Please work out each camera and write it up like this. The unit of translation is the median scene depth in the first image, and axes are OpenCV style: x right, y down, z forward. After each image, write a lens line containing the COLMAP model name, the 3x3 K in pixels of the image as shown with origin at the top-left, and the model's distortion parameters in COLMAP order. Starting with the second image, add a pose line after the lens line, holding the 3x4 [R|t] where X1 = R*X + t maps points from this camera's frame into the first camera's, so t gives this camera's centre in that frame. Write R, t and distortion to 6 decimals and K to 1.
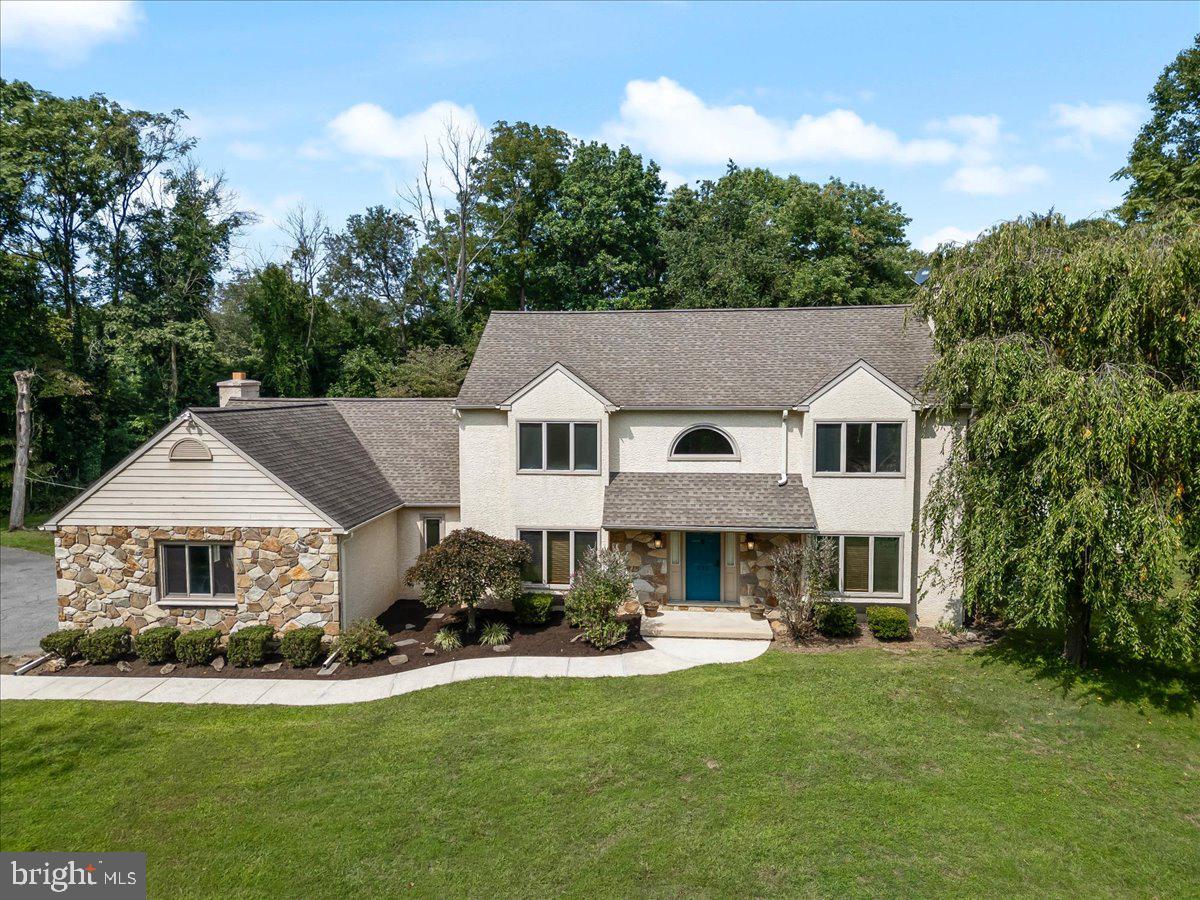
lens RADIAL K [[839.3, 0, 605.5], [0, 839.3, 444.6], [0, 0, 1]] dist [0.055157, -0.051969]
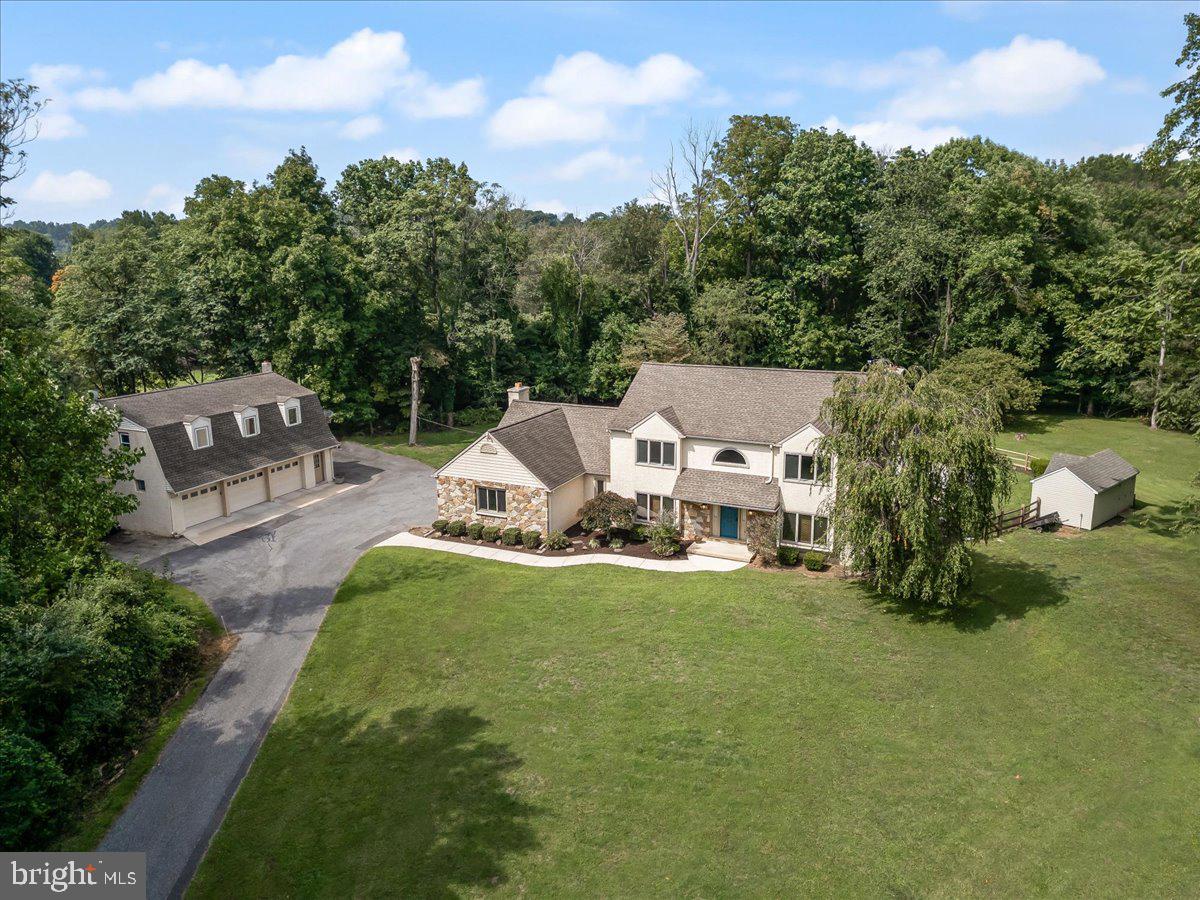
lens RADIAL K [[839.3, 0, 603.4], [0, 839.3, 444.9], [0, 0, 1]] dist [0.055157, -0.051969]
pose [[0.935484, 0.075324, -0.345248, 0.494172], [-0.022699, 0.987809, 0.154010, -0.309261], [0.352639, -0.136237, 0.925789, -0.835329]]
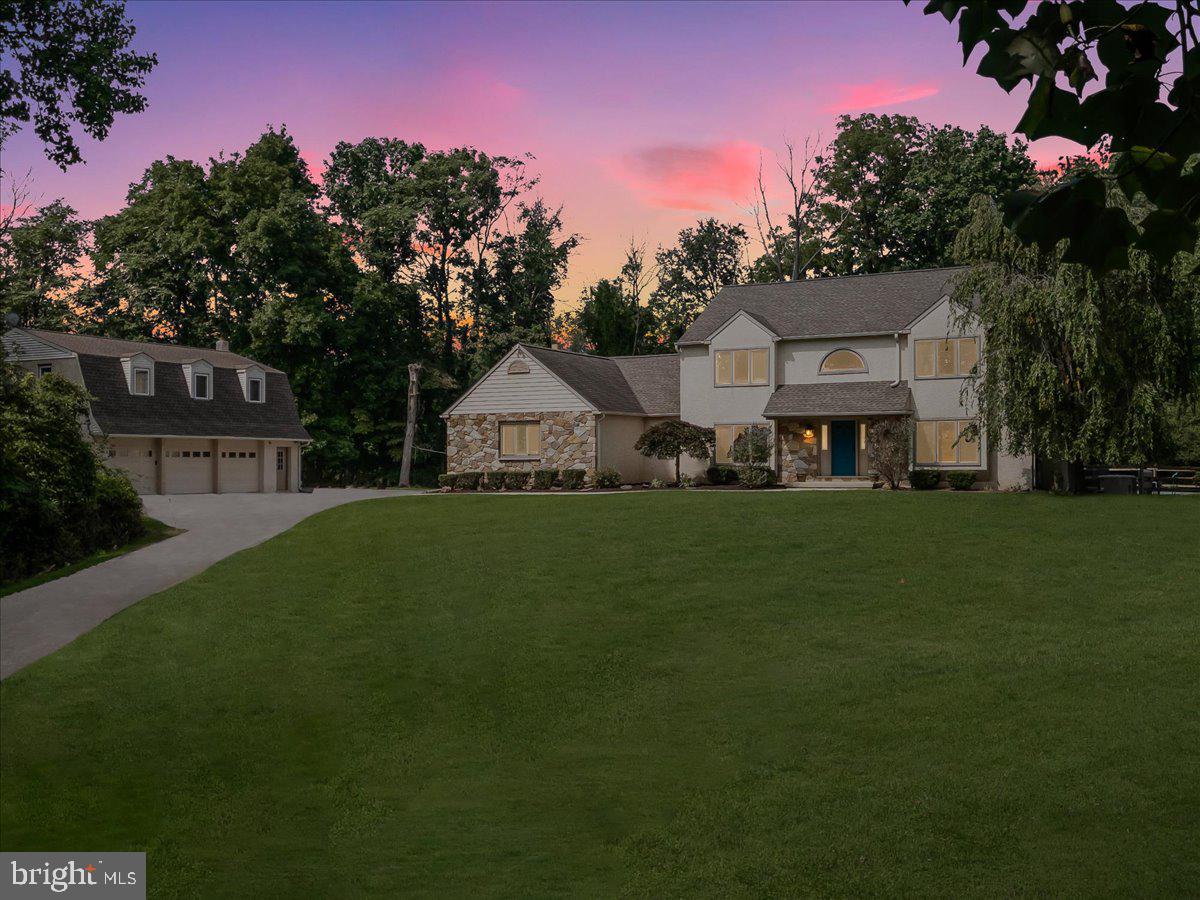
lens RADIAL K [[1263.3, 0, 603.4], [0, 1263.3, 443.8], [0, 0, 1]] dist [0.067229, 0.000000]
pose [[0.917462, -0.009518, -0.397709, 0.587593], [-0.028125, 0.995660, -0.088709, 0.332423], [0.396827, 0.092573, 0.913213, -1.075957]]
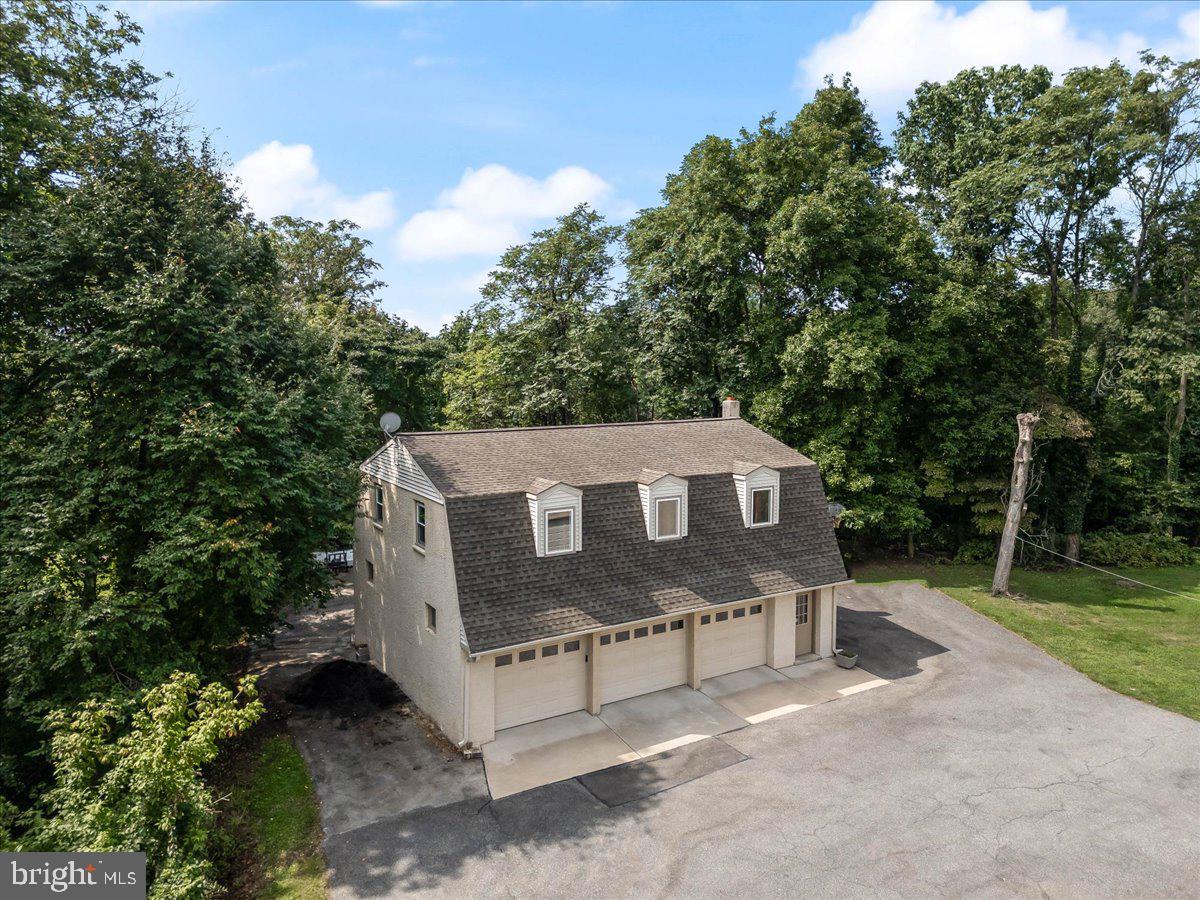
lens RADIAL K [[839.3, 0, 582.7], [0, 839.3, 447.0], [0, 0, 1]] dist [0.055157, -0.051969]
pose [[0.563270, 0.092059, -0.821128, -0.397512], [-0.063811, 0.995653, 0.067853, -0.138145], [0.823805, 0.014178, 0.566696, 0.264183]]
